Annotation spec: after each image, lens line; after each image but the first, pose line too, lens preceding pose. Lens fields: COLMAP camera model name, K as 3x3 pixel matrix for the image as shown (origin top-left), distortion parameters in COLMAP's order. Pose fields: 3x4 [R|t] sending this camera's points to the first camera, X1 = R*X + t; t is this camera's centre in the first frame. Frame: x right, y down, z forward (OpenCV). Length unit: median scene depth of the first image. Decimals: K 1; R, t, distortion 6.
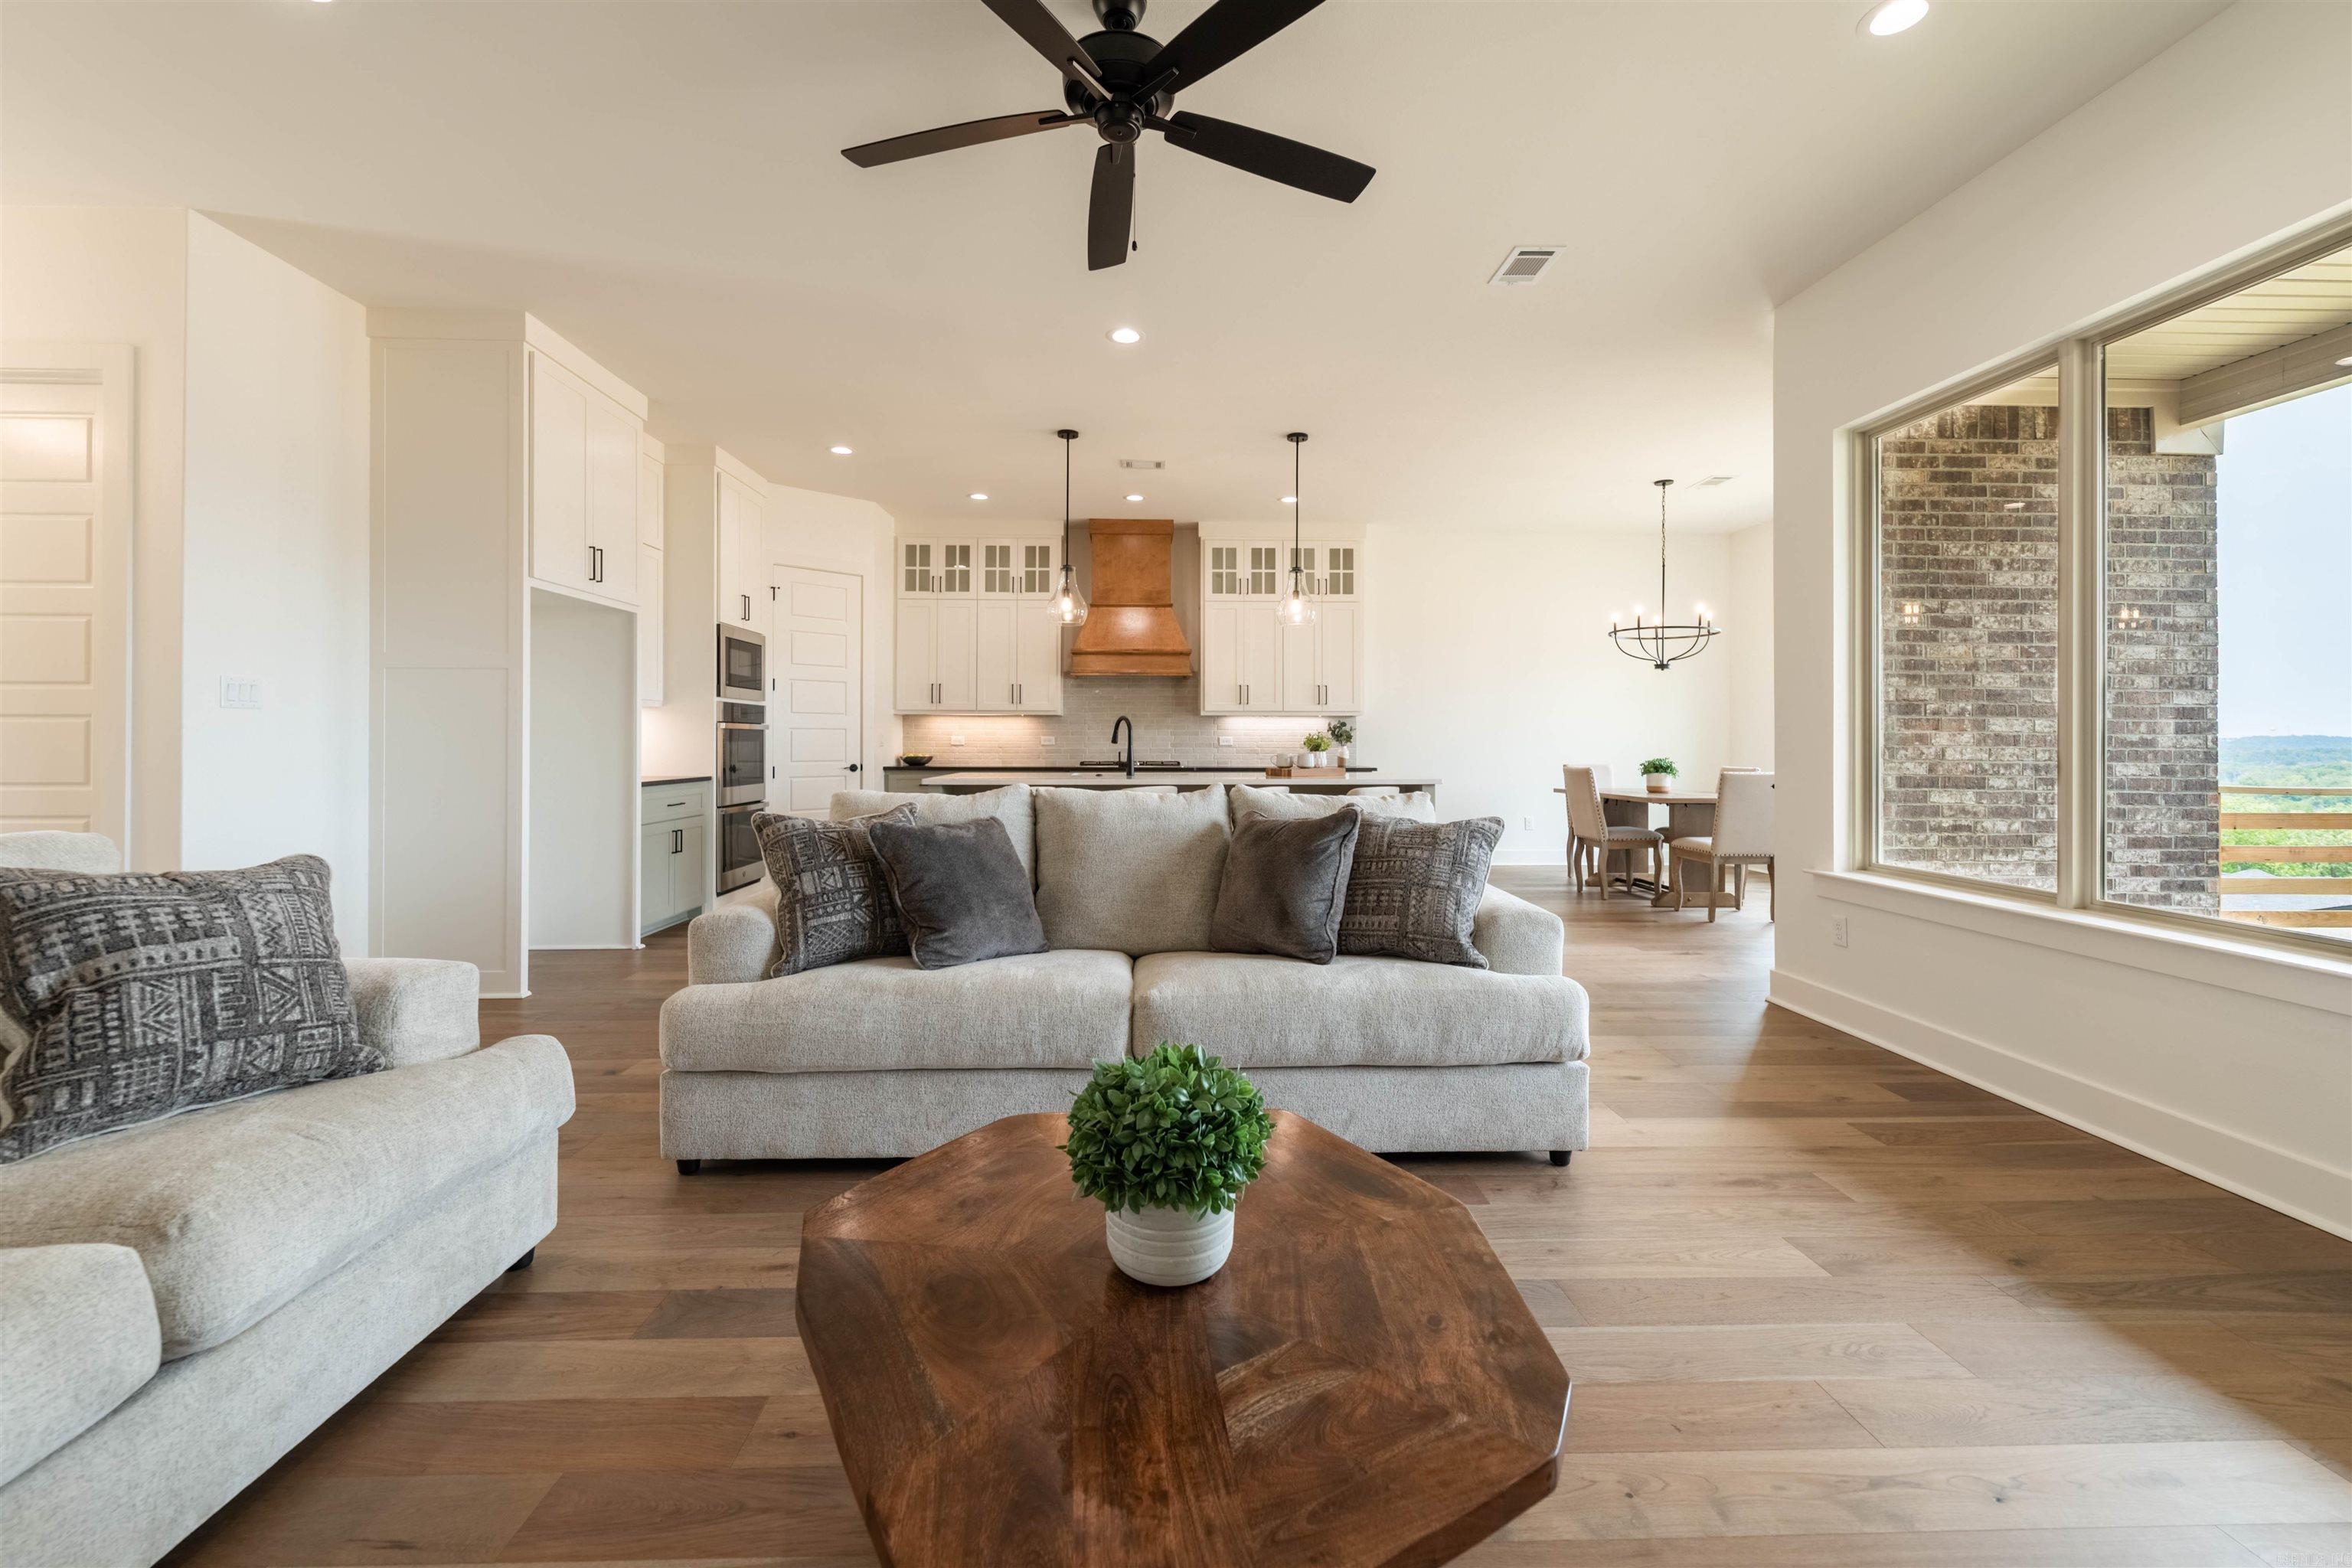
lens RADIAL K [[970.2, 0, 1161.7], [0, 970.2, 735.5], [0, 0, 1]] dist [0.002452, -0.000794]
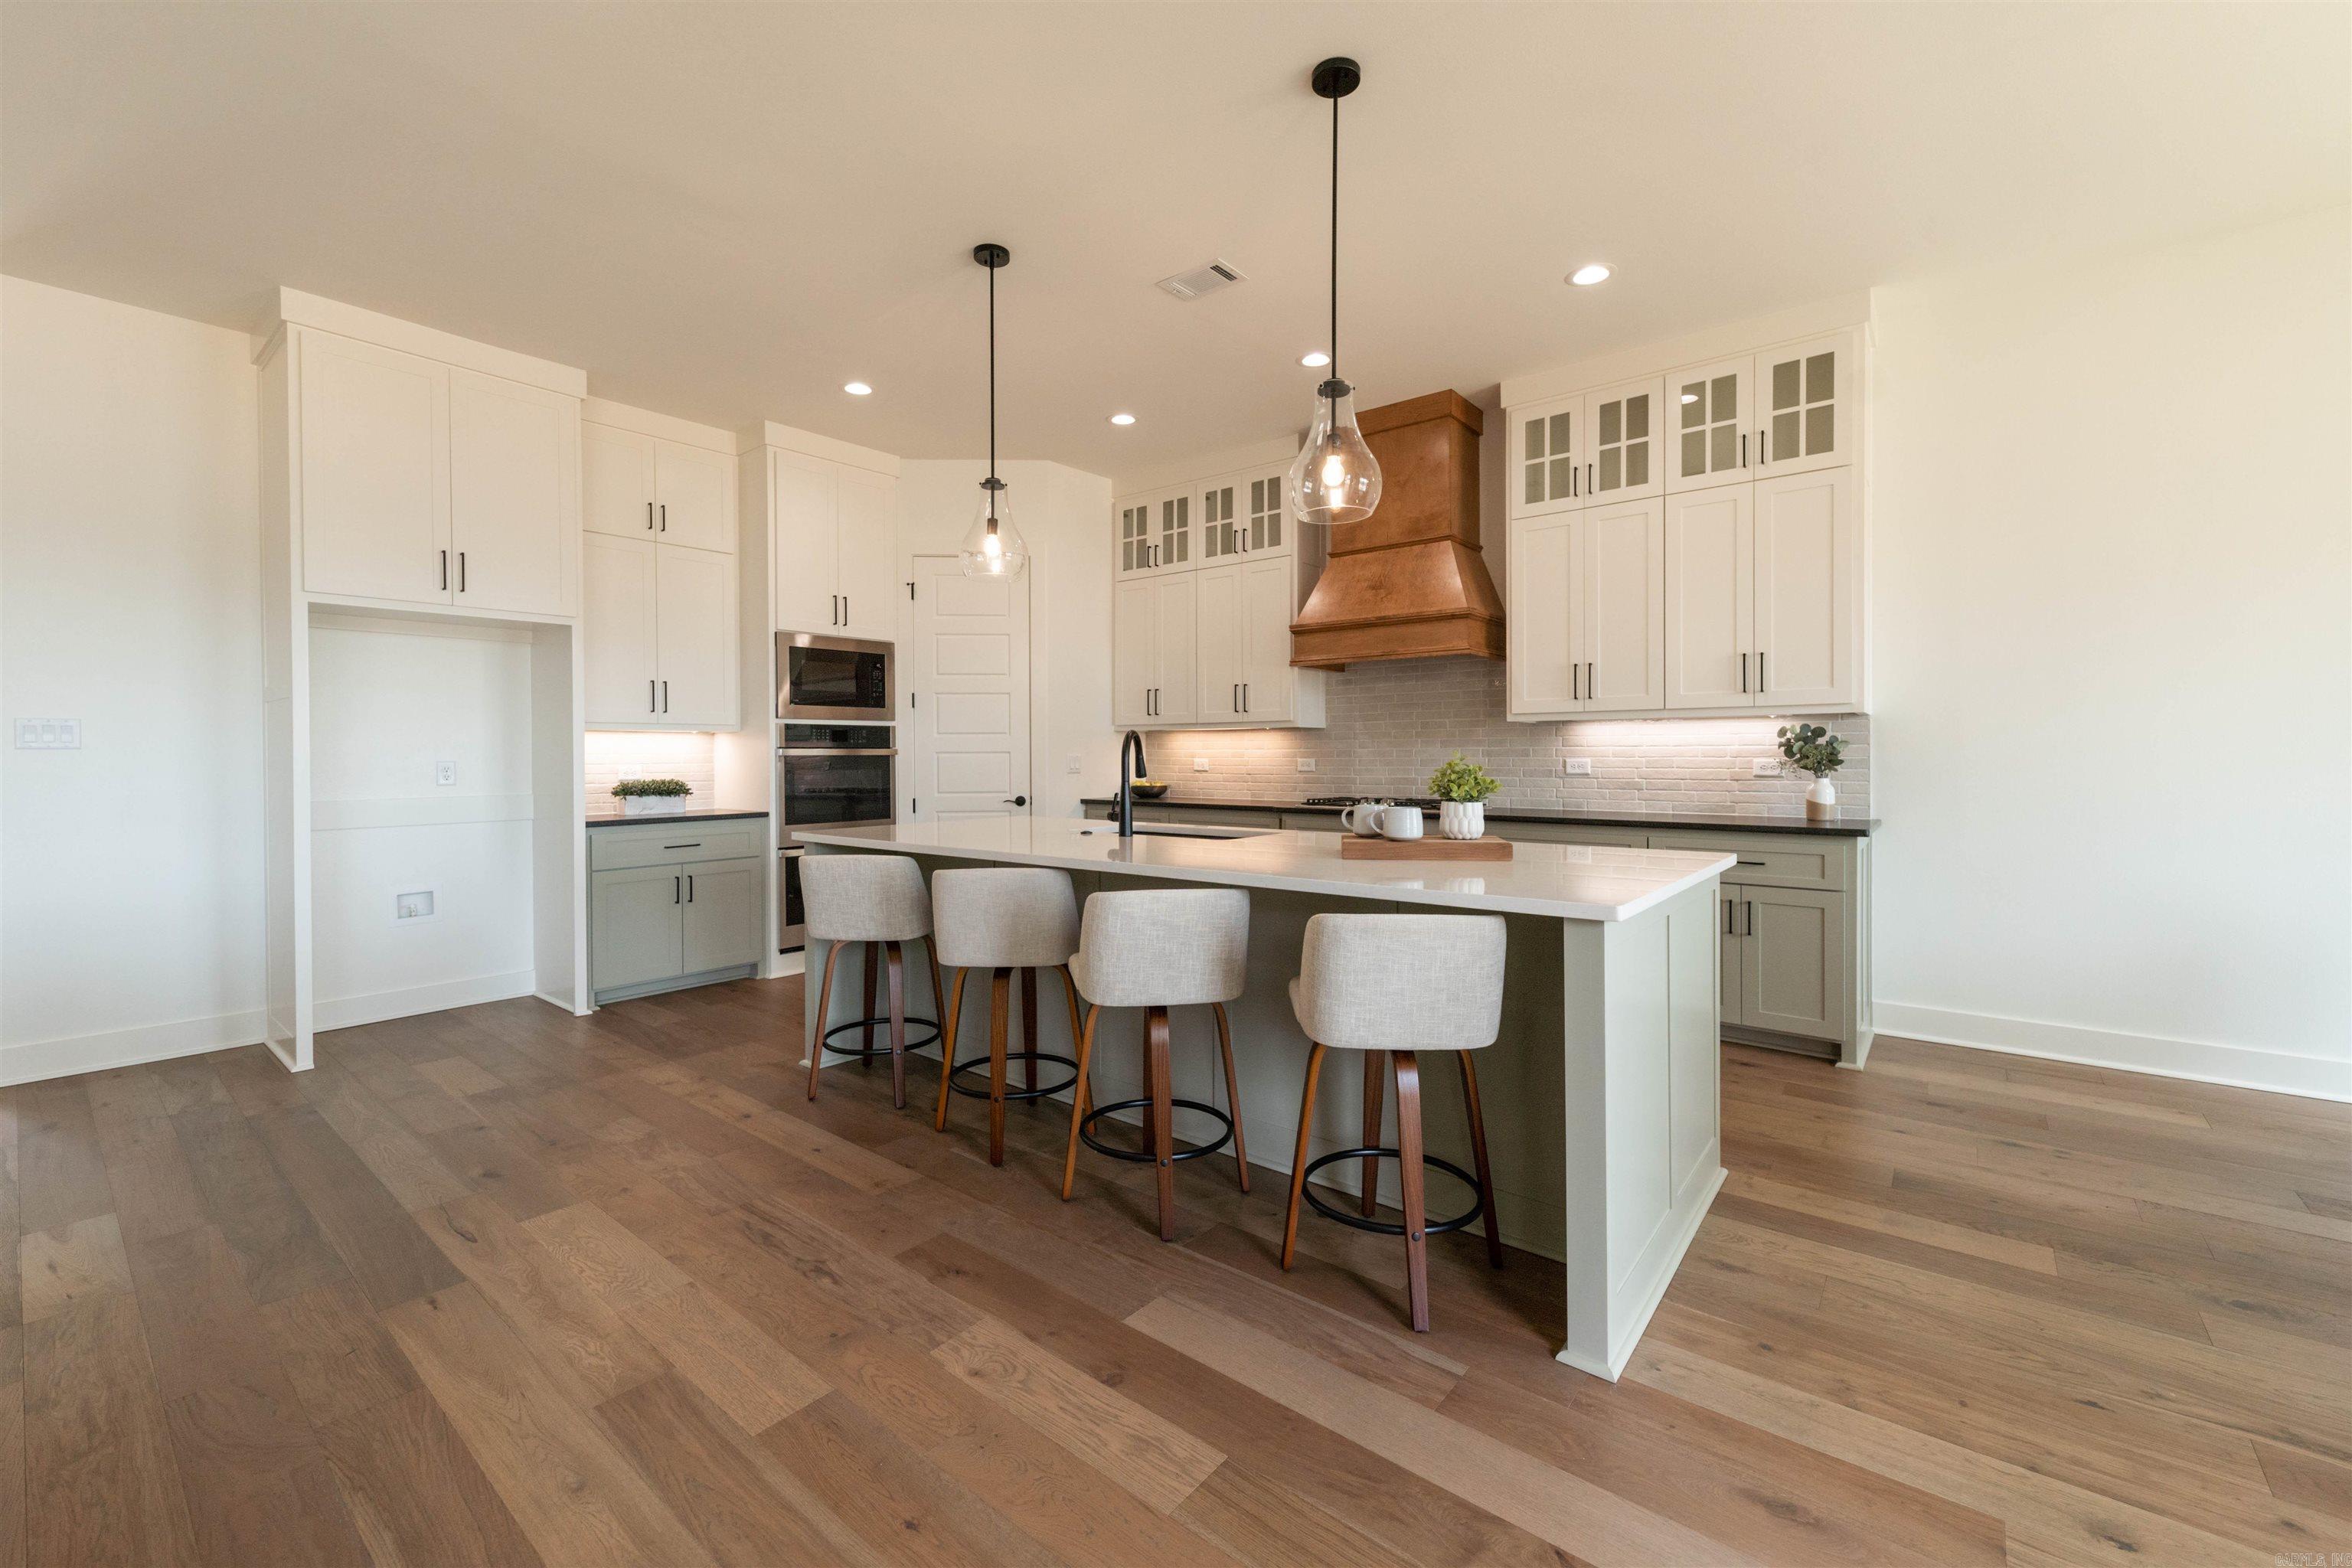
lens RADIAL K [[970.2, 0, 1147.0], [0, 970.2, 750.7], [0, 0, 1]] dist [0.002452, -0.000794]
pose [[0.746177, -0.007719, -0.665702, 0.261267], [0.010489, 0.999945, 0.000162, -0.006020], [0.665665, -0.007103, 0.746217, 0.436412]]
